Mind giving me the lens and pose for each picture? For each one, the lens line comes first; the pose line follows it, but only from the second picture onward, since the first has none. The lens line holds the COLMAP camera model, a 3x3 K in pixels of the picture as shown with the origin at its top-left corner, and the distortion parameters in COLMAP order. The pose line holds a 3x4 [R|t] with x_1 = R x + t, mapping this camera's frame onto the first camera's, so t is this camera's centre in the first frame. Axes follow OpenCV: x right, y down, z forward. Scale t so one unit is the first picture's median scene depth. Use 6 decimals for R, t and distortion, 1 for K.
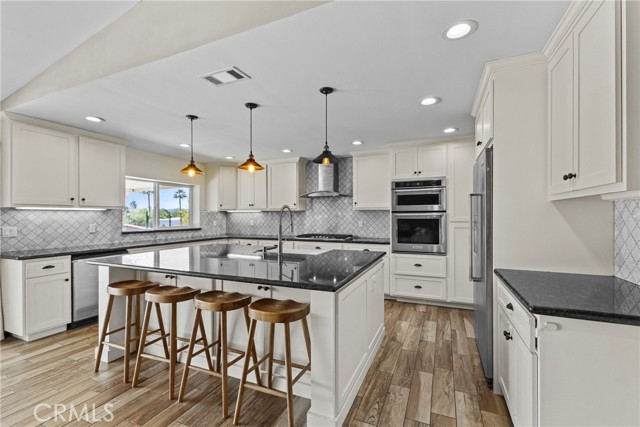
lens RADIAL K [[278.7, 0, 322.9], [0, 278.7, 211.1], [0, 0, 1]] dist [0.011014, -0.003871]
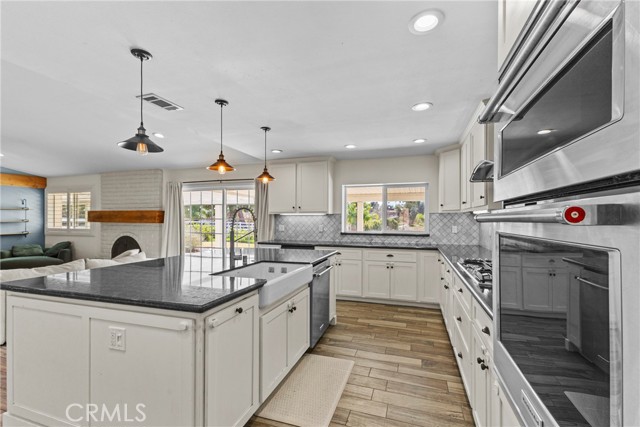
lens RADIAL K [[278.7, 0, 321.4], [0, 278.7, 218.4], [0, 0, 1]] dist [0.011014, -0.003871]
pose [[0.089645, -0.001999, -0.995972, 0.400322], [0.014672, 0.999892, -0.000686, 0.011561], [0.995866, -0.014552, 0.089665, 0.708296]]
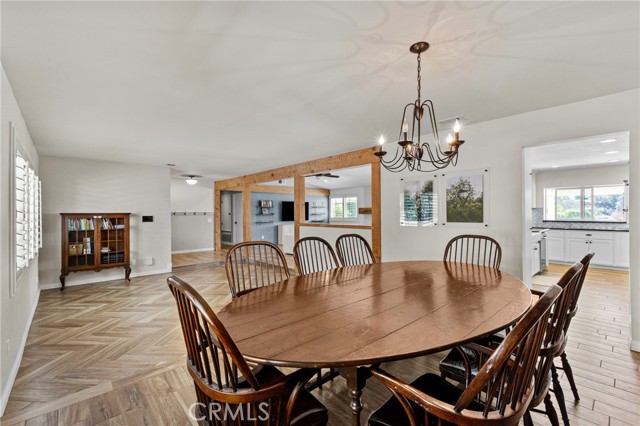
lens RADIAL K [[278.7, 0, 316.8], [0, 278.7, 212.9], [0, 0, 1]] dist [0.011014, -0.003871]
pose [[-0.408155, 0.003643, -0.912905, 1.329799], [0.020495, 0.999777, -0.005174, 0.007279], [0.912682, -0.020821, -0.408139, 0.352377]]
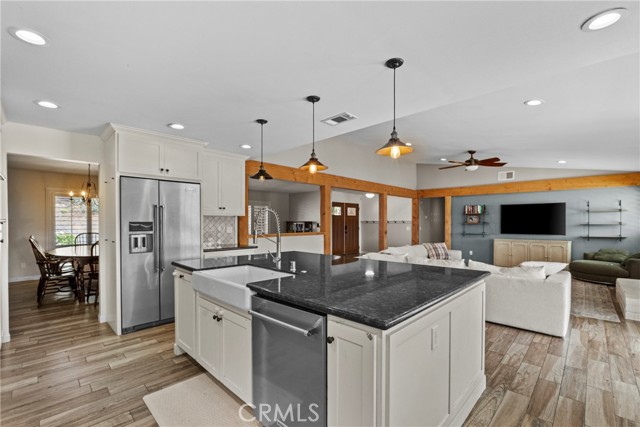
lens RADIAL K [[278.7, 0, 324.8], [0, 278.7, 225.2], [0, 0, 1]] dist [0.011014, -0.003871]
pose [[-0.941350, -0.002915, 0.337420, -0.331746], [-0.004536, 0.999982, -0.004016, 0.020261], [-0.337402, -0.005311, -0.941346, 1.037278]]
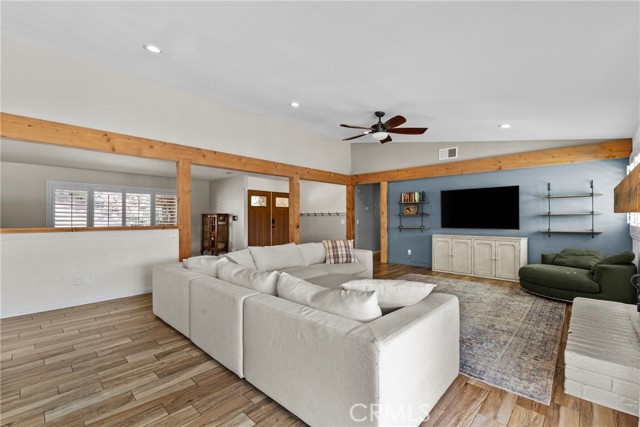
lens RADIAL K [[278.7, 0, 311.7], [0, 278.7, 216.8], [0, 0, 1]] dist [0.011014, -0.003871]
pose [[-0.933893, 0.002635, 0.357543, -0.662284], [-0.004204, 0.999823, -0.018350, 0.034654], [-0.357528, -0.018640, -0.933716, 0.524825]]
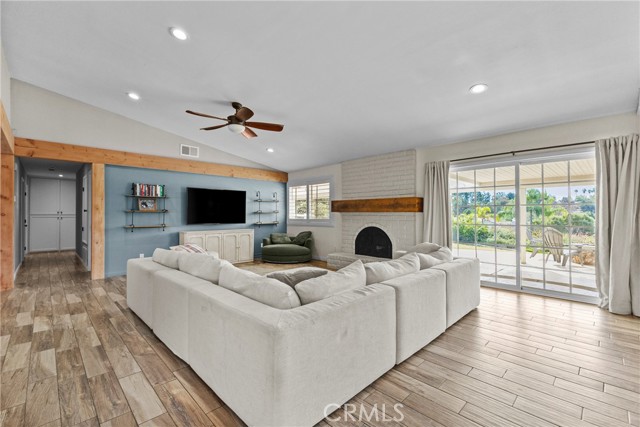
lens RADIAL K [[278.7, 0, 320.9], [0, 278.7, 214.2], [0, 0, 1]] dist [0.011014, -0.003871]
pose [[-0.382497, -0.000640, -0.923956, 0.201257], [0.016473, 0.999836, -0.007512, 0.031282], [0.923810, -0.018093, -0.382424, 0.158851]]
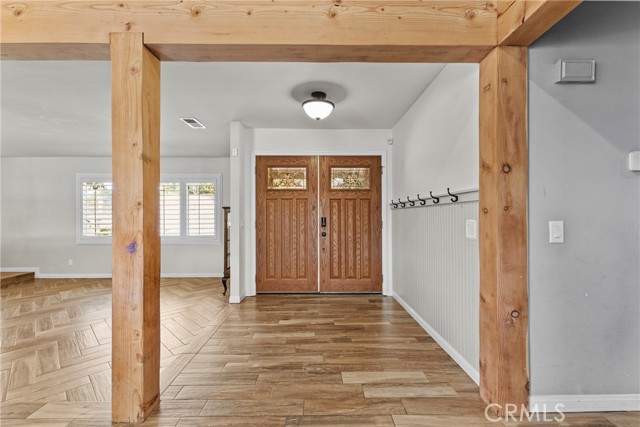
lens RADIAL K [[278.7, 0, 318.8], [0, 278.7, 218.5], [0, 0, 1]] dist [0.011014, -0.003871]
pose [[-0.425265, -0.006159, 0.905048, -0.494455], [-0.006987, 0.999969, 0.003522, 0.017692], [-0.905042, -0.004825, -0.425295, -0.816874]]
